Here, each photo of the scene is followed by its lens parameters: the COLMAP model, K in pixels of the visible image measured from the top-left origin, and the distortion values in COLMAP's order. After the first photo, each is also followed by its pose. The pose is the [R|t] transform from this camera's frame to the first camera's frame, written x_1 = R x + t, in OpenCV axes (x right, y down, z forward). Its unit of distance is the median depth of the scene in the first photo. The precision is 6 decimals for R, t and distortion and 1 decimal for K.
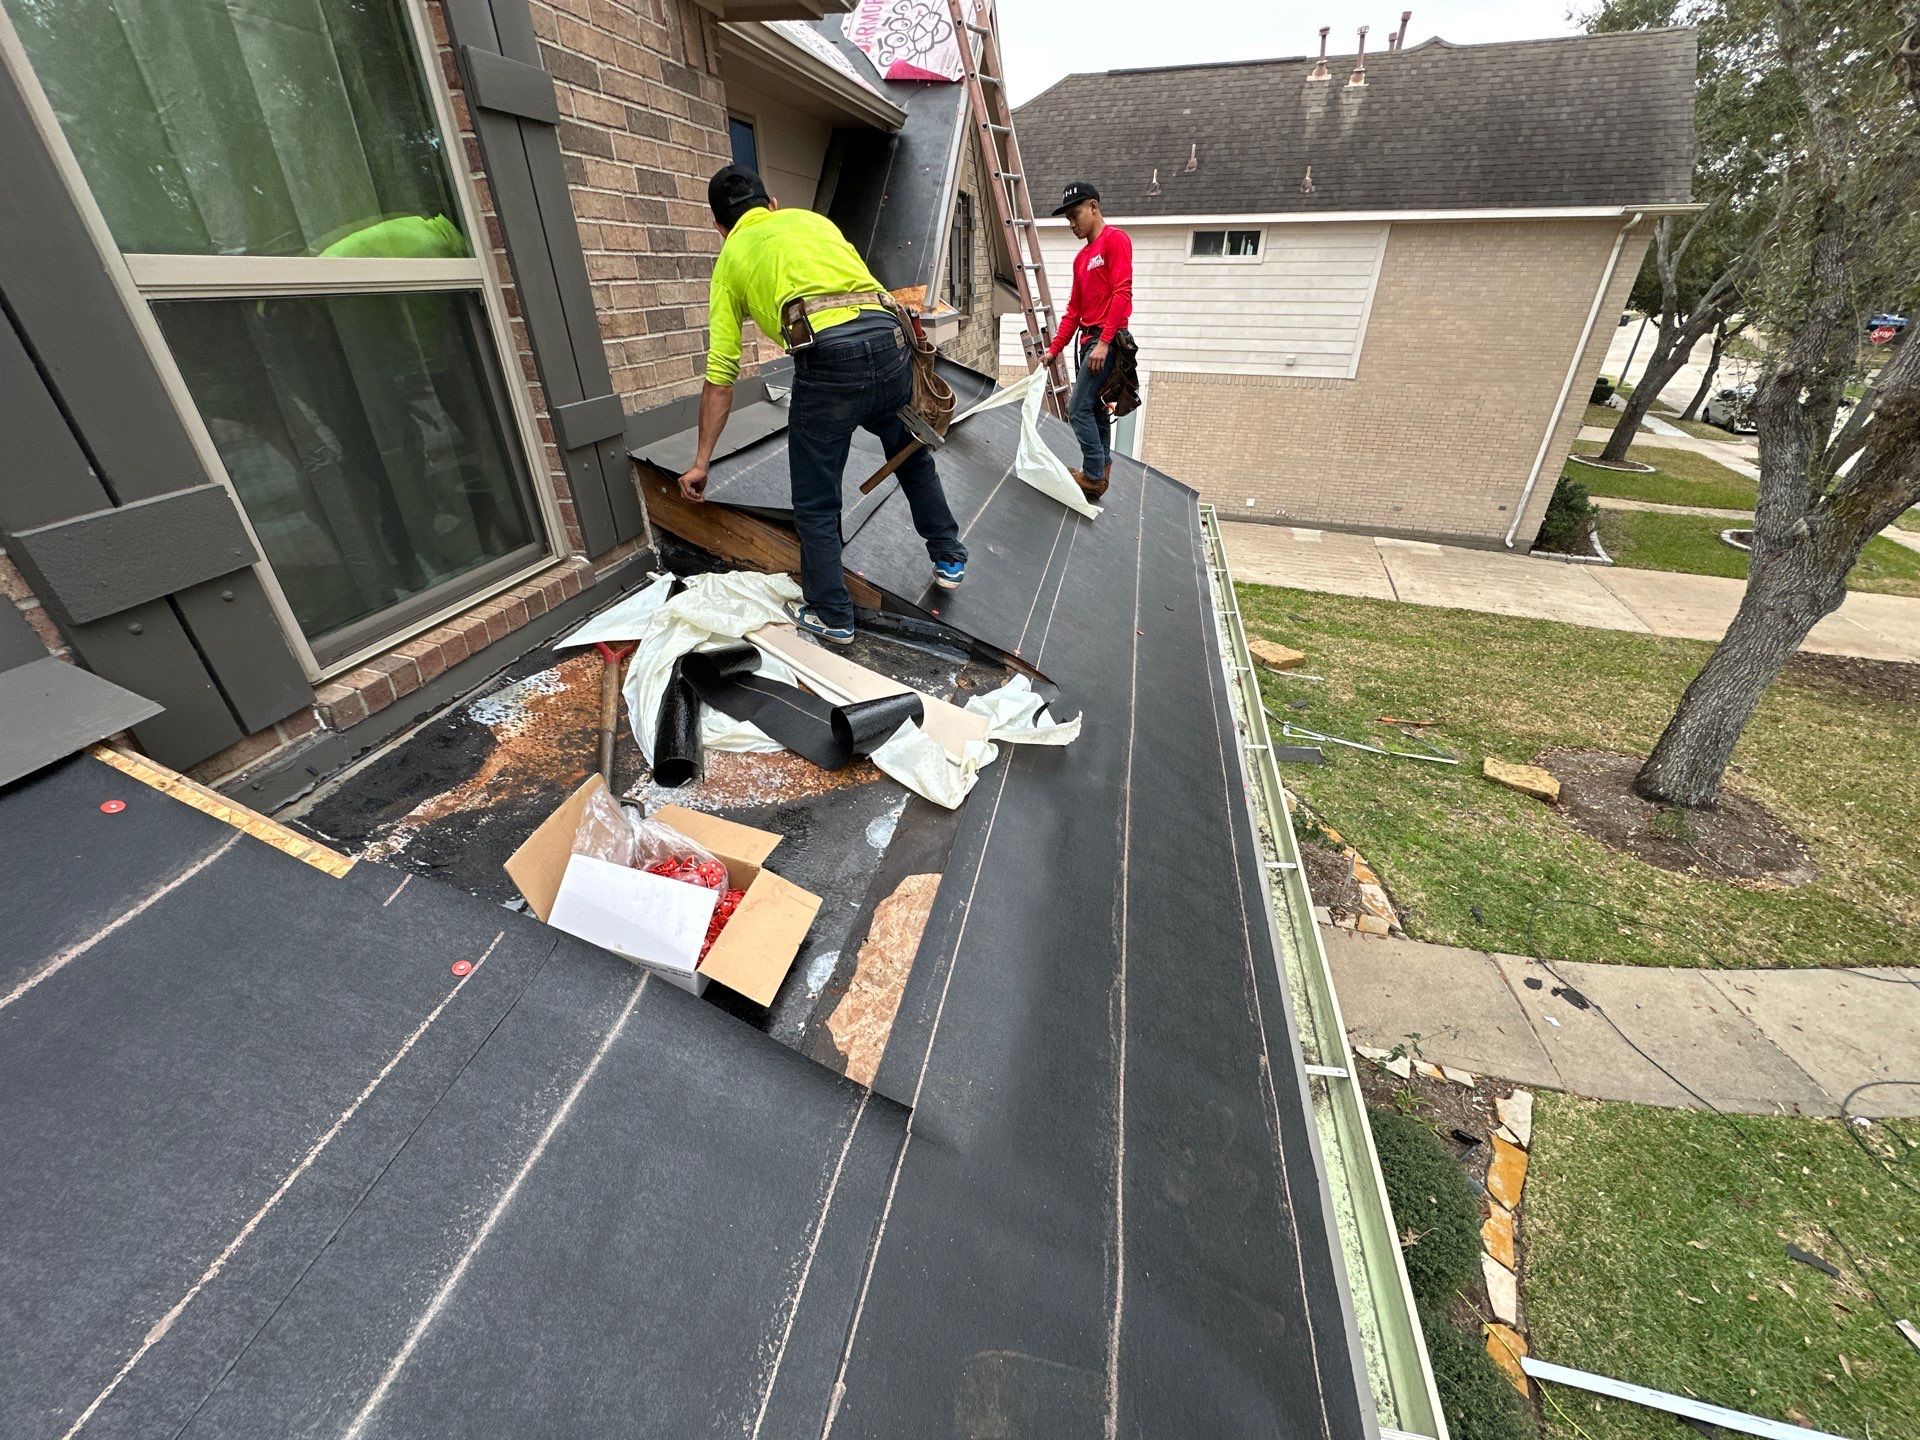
lens RADIAL K [[764.4, 0, 960.0], [0, 764.4, 720.0], [0, 0, 1]] dist [-0.001616, 0.000203]
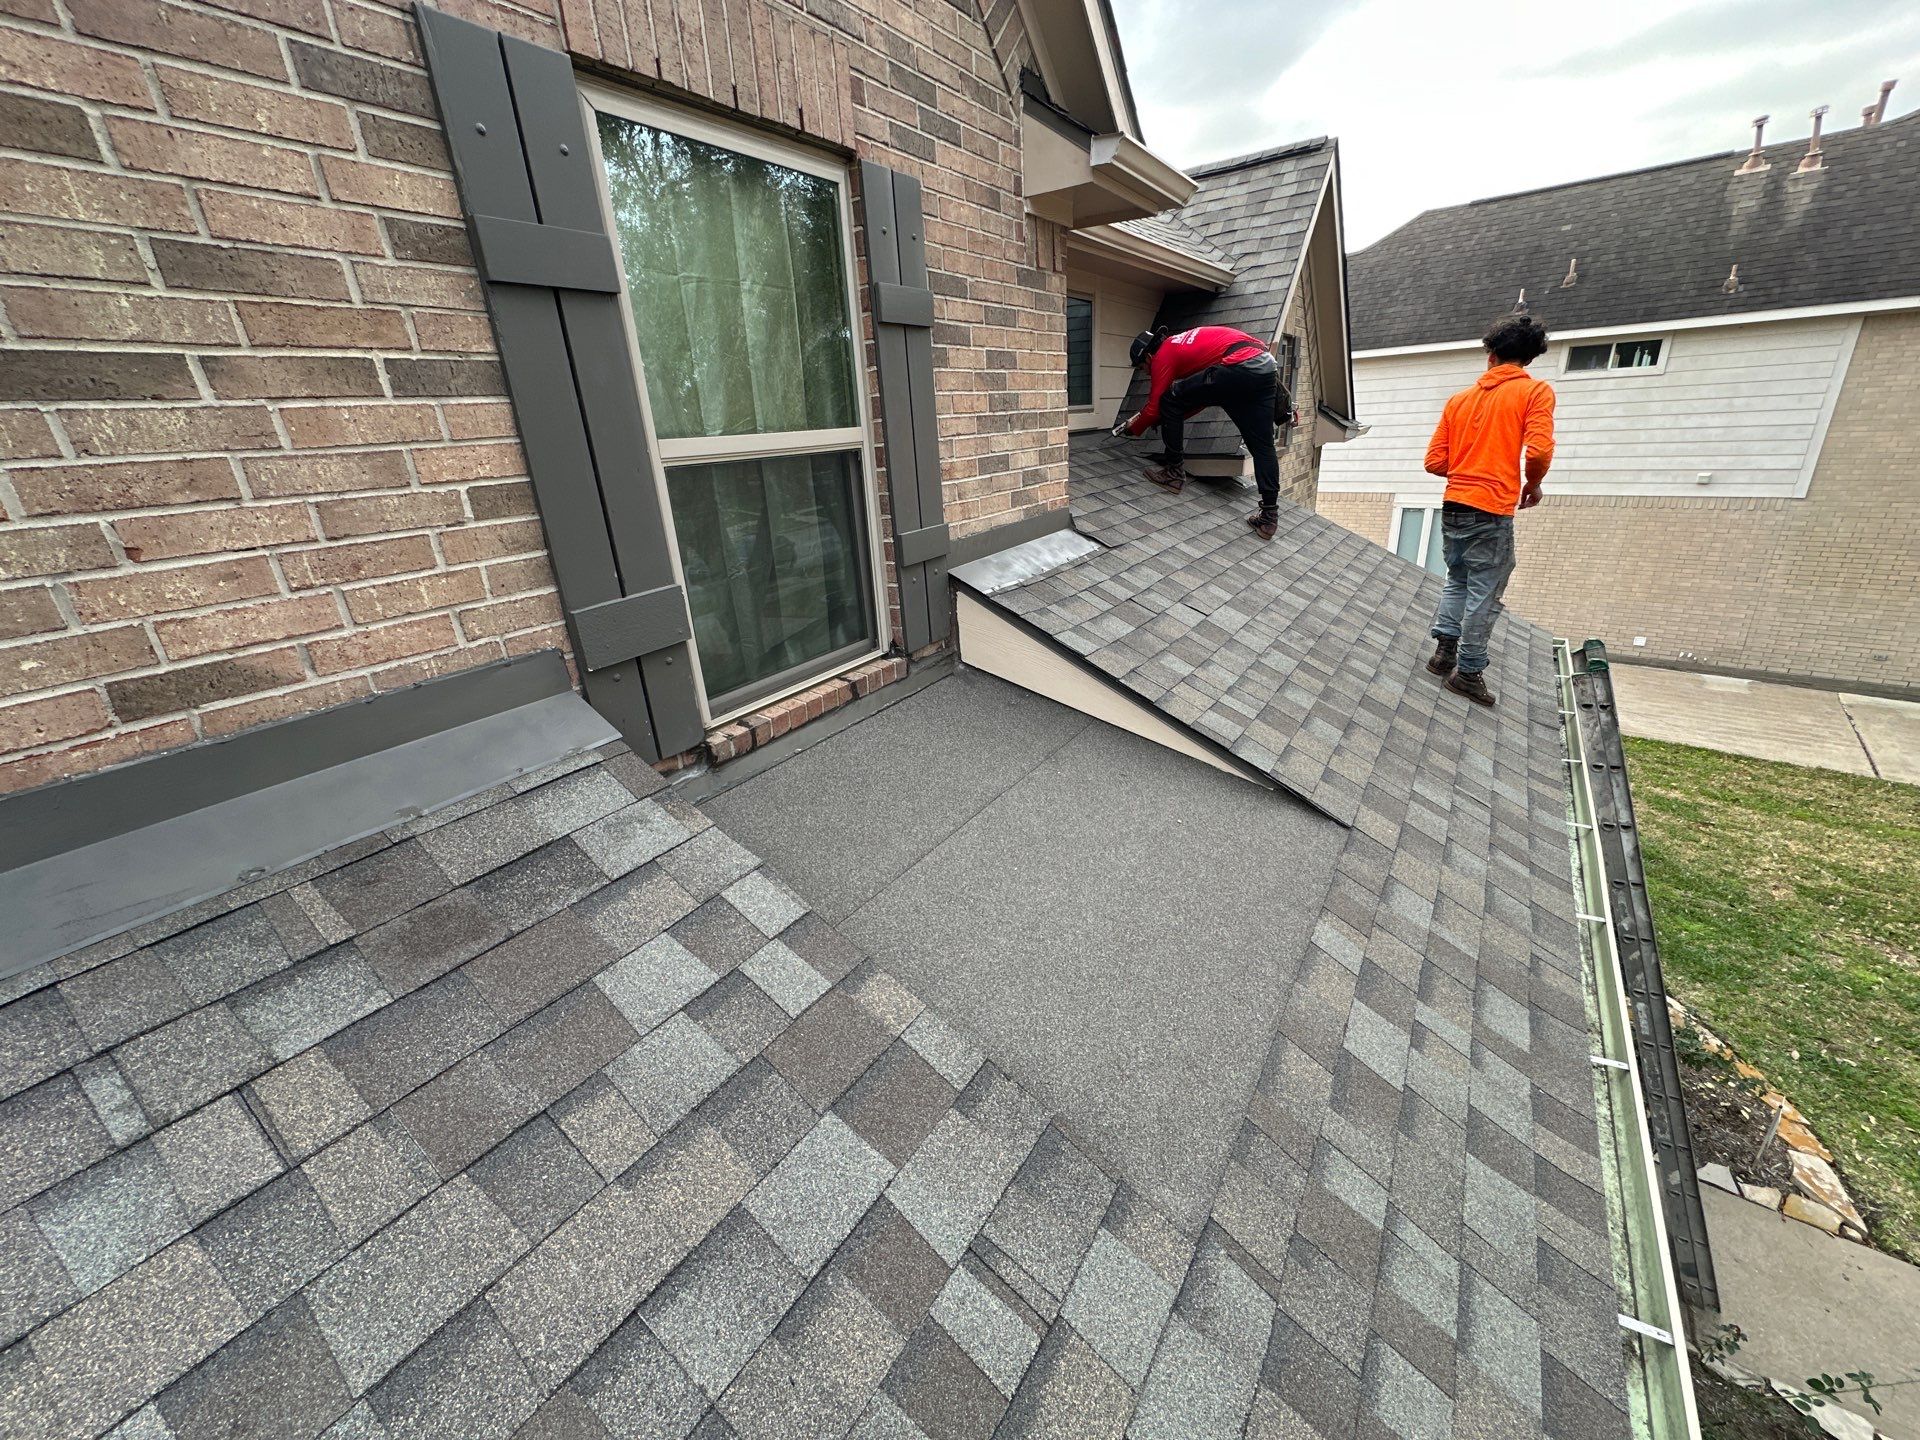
lens RADIAL K [[764.4, 0, 960.0], [0, 764.4, 720.0], [0, 0, 1]] dist [-0.001616, 0.000203]
pose [[0.925749, 0.086786, -0.368045, 0.028104], [-0.140575, 0.982536, -0.121905, 0.015751], [0.351038, 0.164591, 0.921782, -0.037986]]
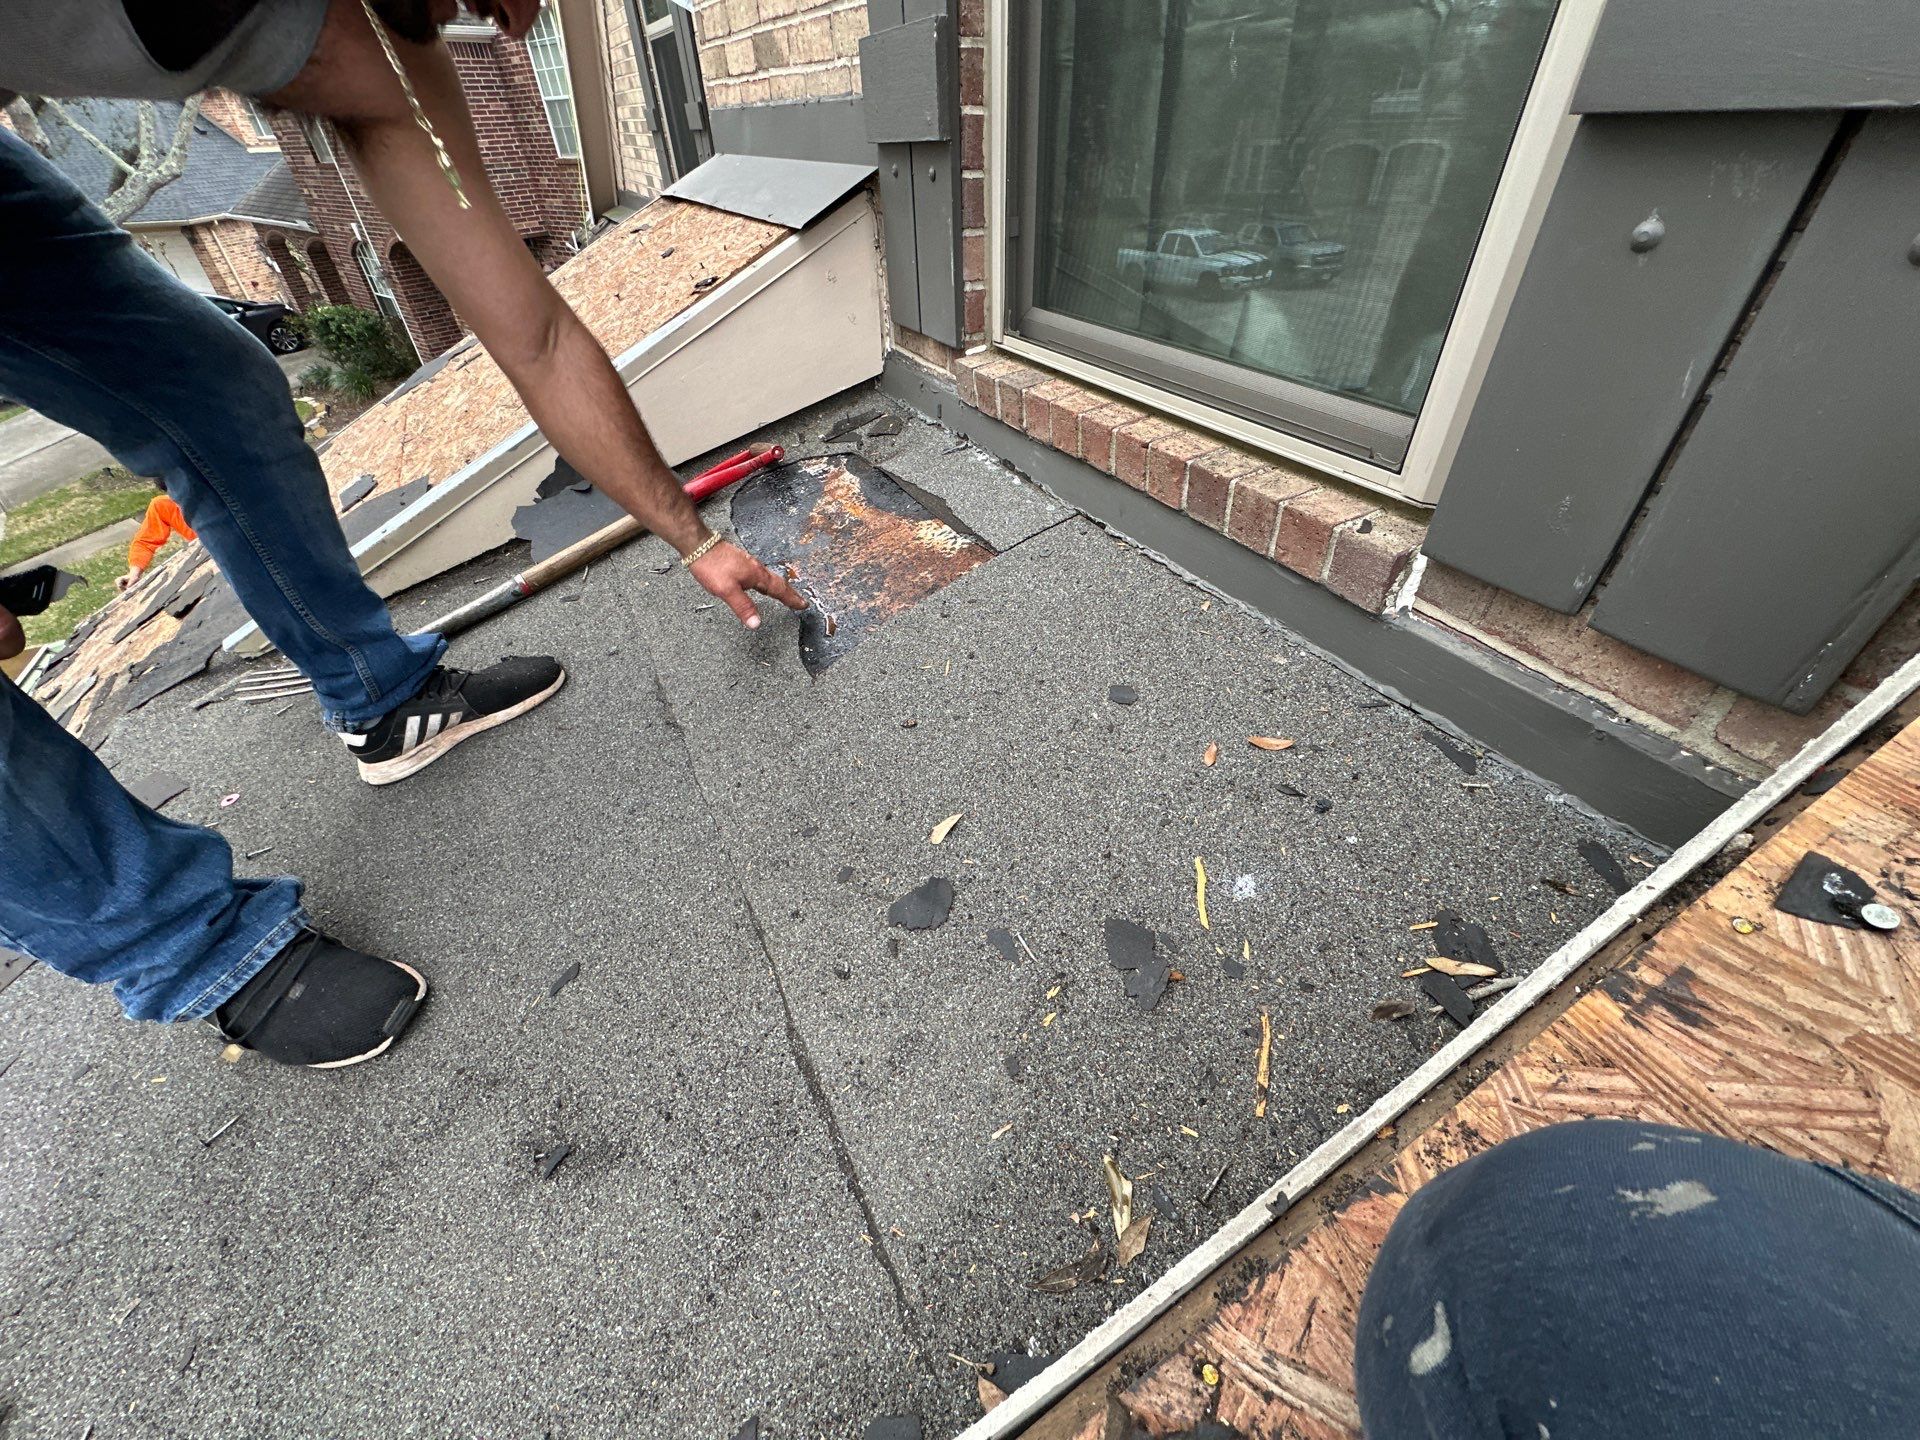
lens RADIAL K [[764.4, 0, 960.0], [0, 764.4, 720.0], [0, 0, 1]] dist [-0.001616, 0.000203]
pose [[-0.767460, 0.413637, -0.489806, -0.099912], [-0.307221, 0.433285, 0.847278, -0.221052], [0.562691, 0.800730, -0.205451, 0.589480]]
